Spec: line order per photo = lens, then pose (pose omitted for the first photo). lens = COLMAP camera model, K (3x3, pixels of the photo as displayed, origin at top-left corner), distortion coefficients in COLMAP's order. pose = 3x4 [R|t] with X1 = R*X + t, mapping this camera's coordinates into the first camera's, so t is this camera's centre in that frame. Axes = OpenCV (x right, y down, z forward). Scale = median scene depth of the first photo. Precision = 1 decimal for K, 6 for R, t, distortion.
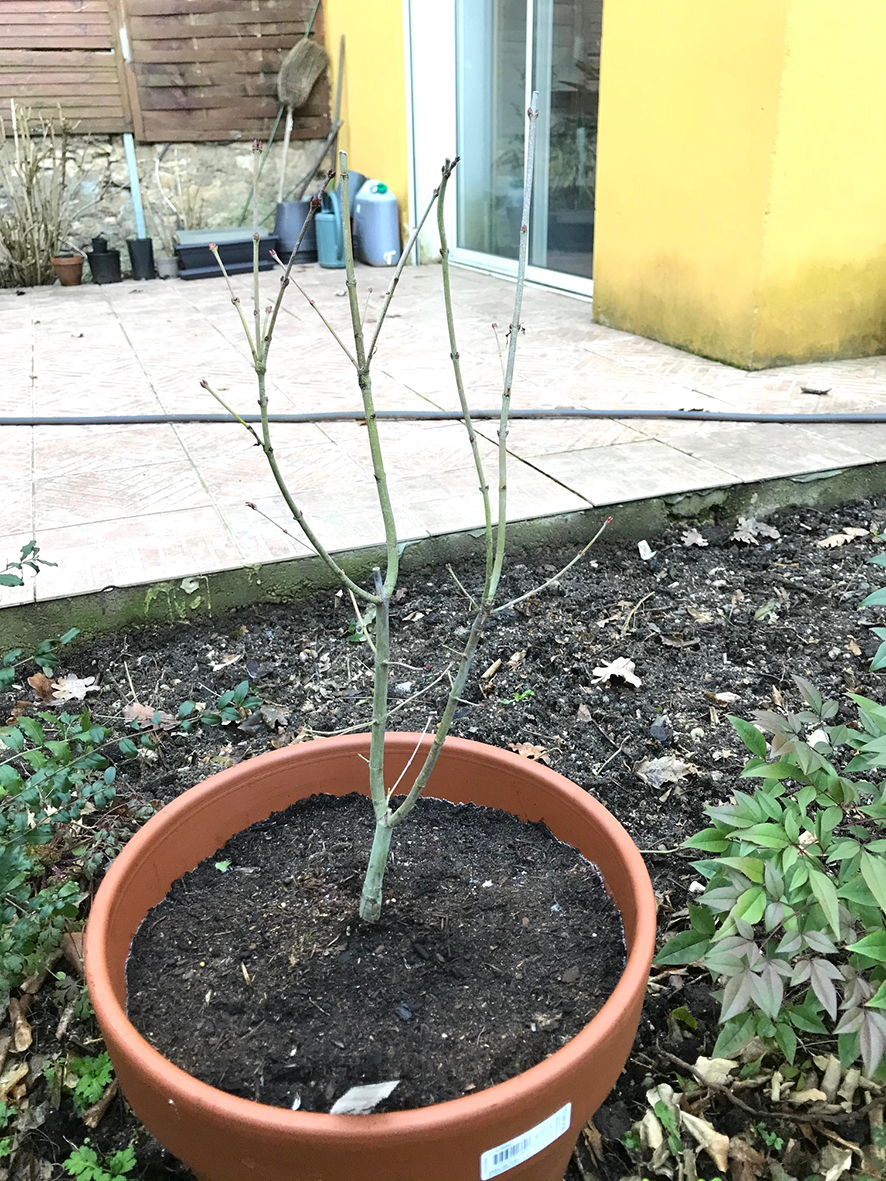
lens RADIAL K [[962.4, 0, 441.7], [0, 962.4, 539.2], [0, 0, 1]] dist [0.042024, -0.002474]
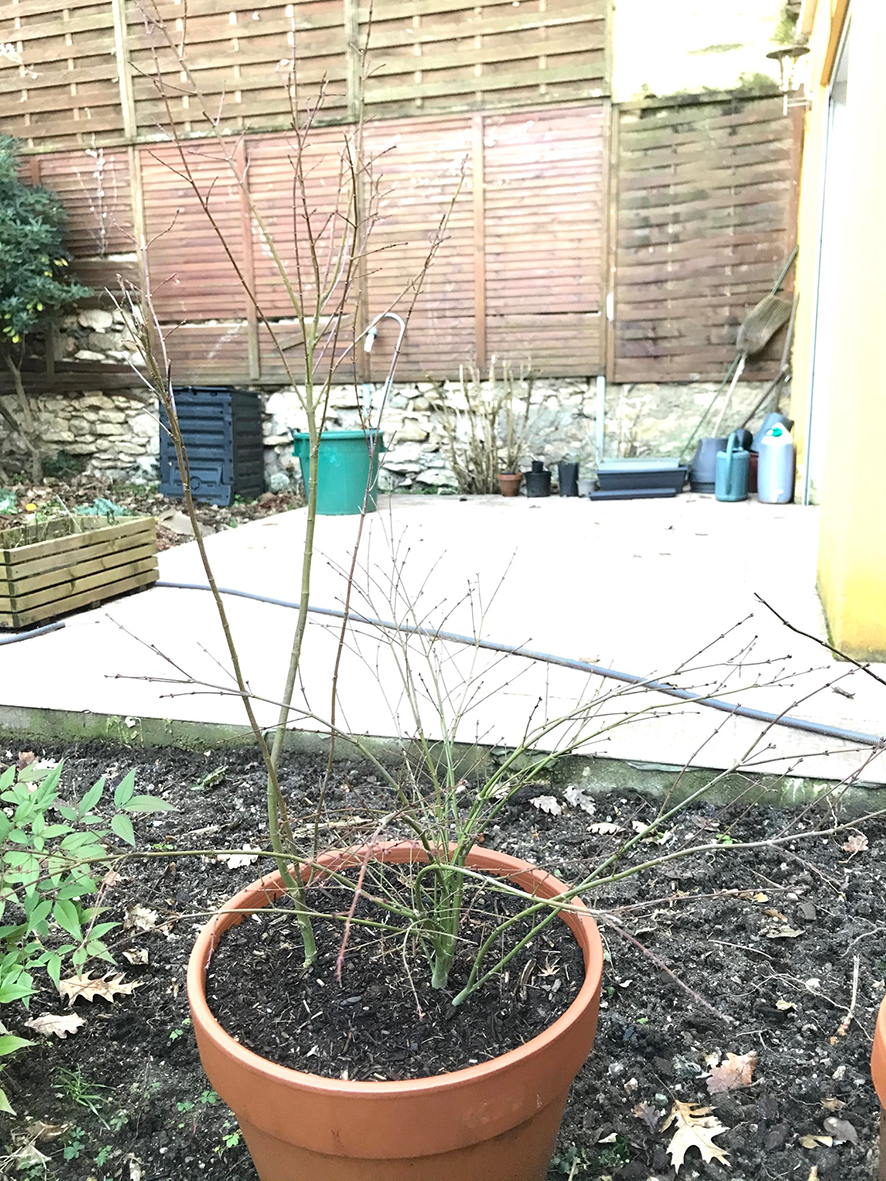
lens RADIAL K [[962.4, 0, 441.7], [0, 962.4, 539.2], [0, 0, 1]] dist [0.042024, -0.002474]
pose [[0.805139, 0.114658, -0.581898, 0.225285], [-0.228518, 0.965355, -0.125972, -0.034137], [0.547294, 0.234400, 0.803446, 0.000101]]
